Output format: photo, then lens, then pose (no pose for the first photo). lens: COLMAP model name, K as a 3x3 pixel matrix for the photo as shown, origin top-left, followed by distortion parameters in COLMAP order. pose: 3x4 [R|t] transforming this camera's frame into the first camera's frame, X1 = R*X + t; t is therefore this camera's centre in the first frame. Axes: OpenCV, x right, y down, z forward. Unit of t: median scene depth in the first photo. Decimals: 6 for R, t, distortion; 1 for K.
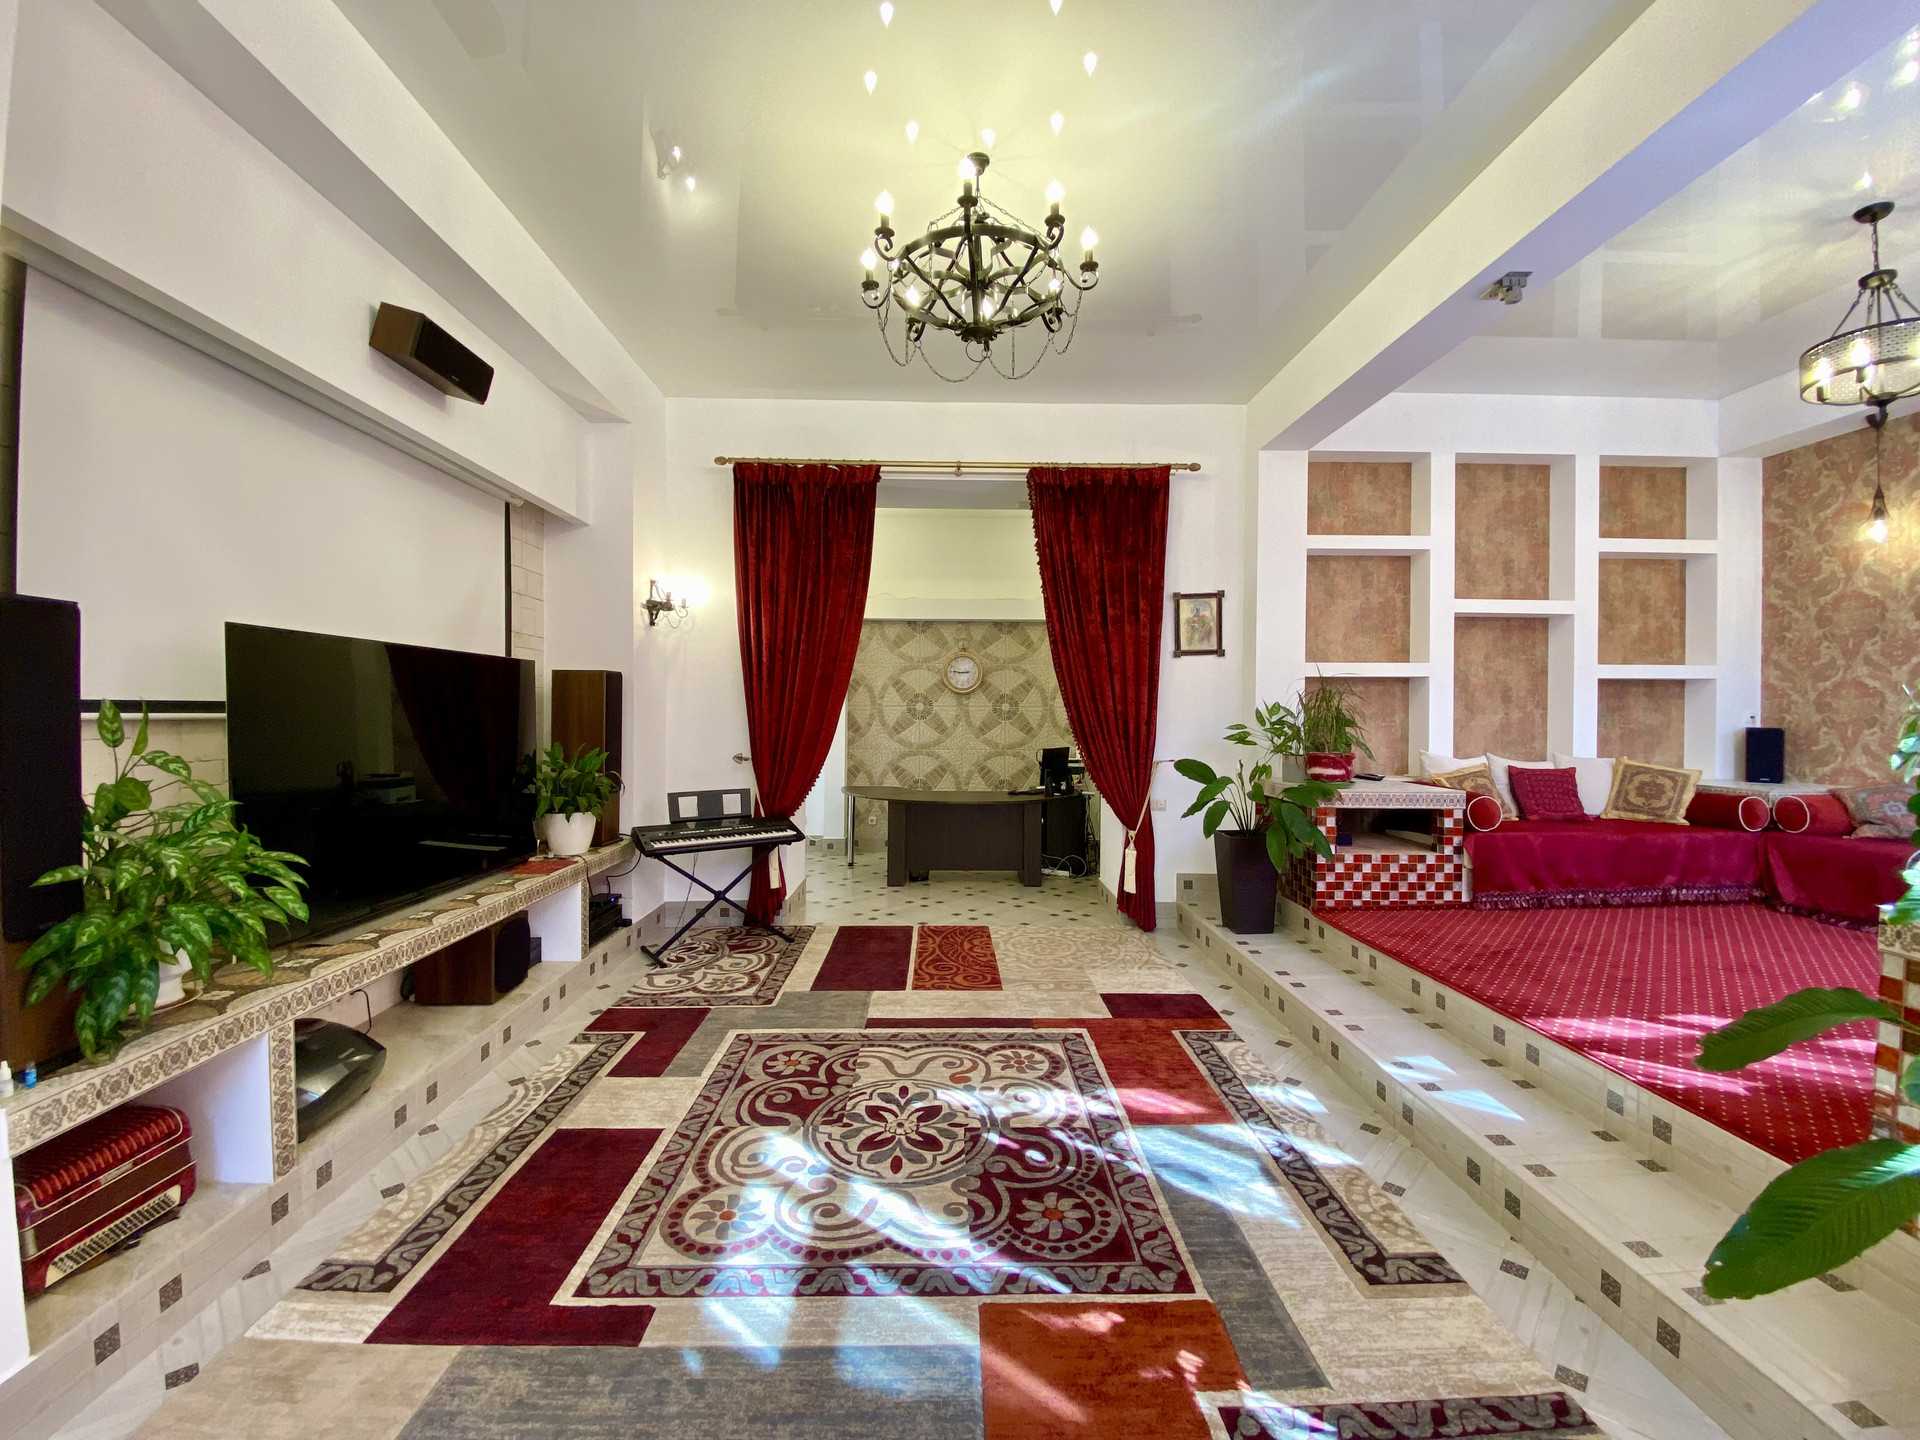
lens RADIAL K [[777.9, 0, 962.6], [0, 777.9, 717.1], [0, 0, 1]] dist [0.011895, -0.017211]
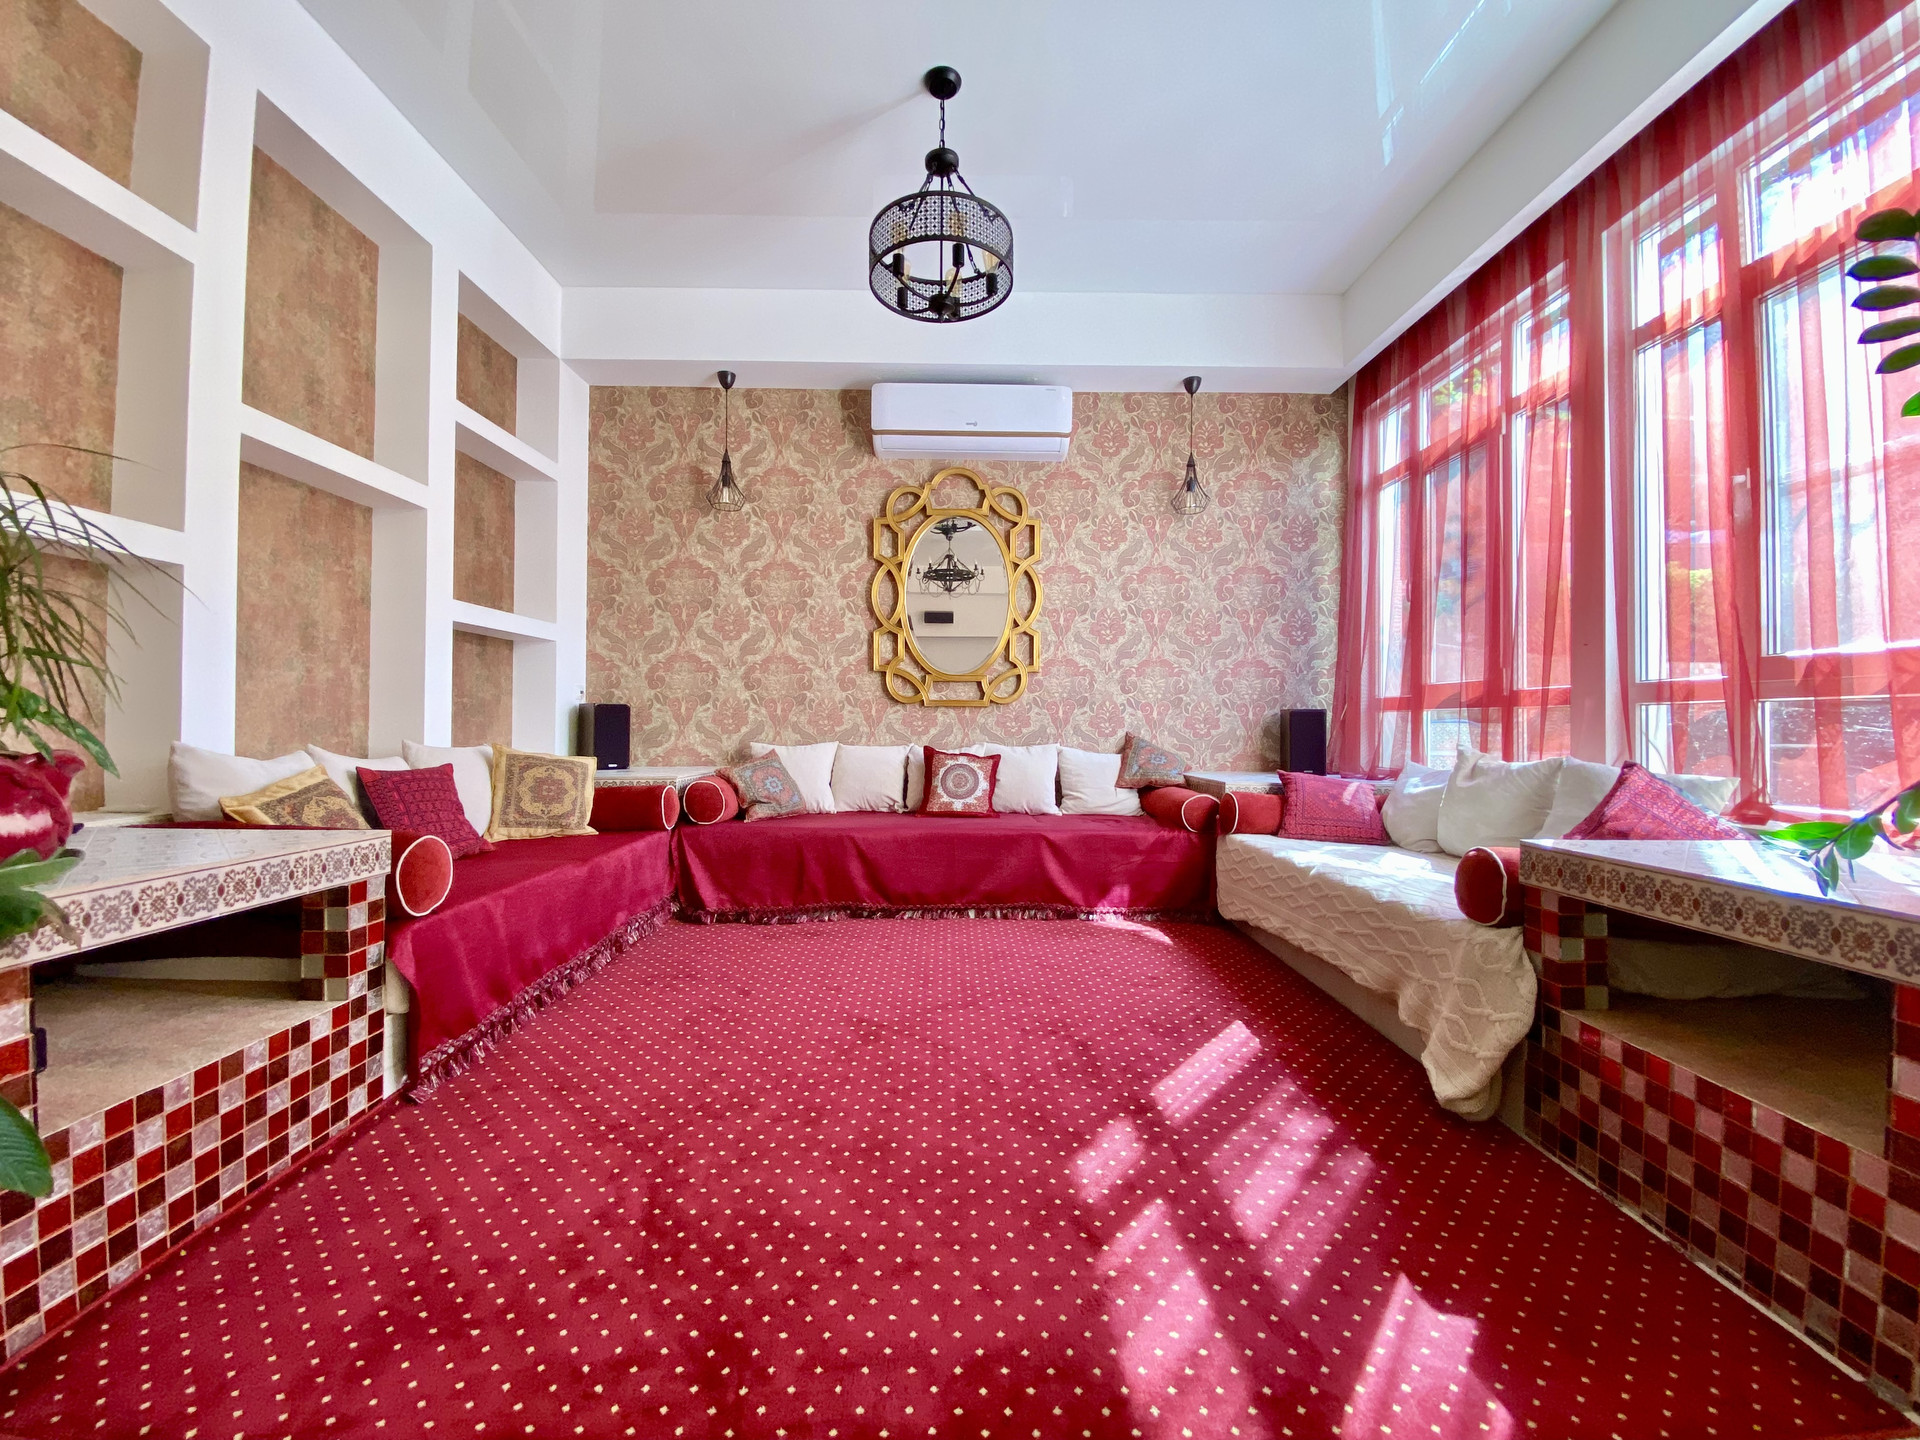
lens RADIAL K [[777.9, 0, 962.6], [0, 777.9, 717.1], [0, 0, 1]] dist [0.011895, -0.017211]
pose [[0.029496, 0.003640, 0.999558, 0.215136], [-0.001060, 0.999993, -0.003610, 0.032151], [-0.999564, -0.000953, 0.029500, 0.617549]]
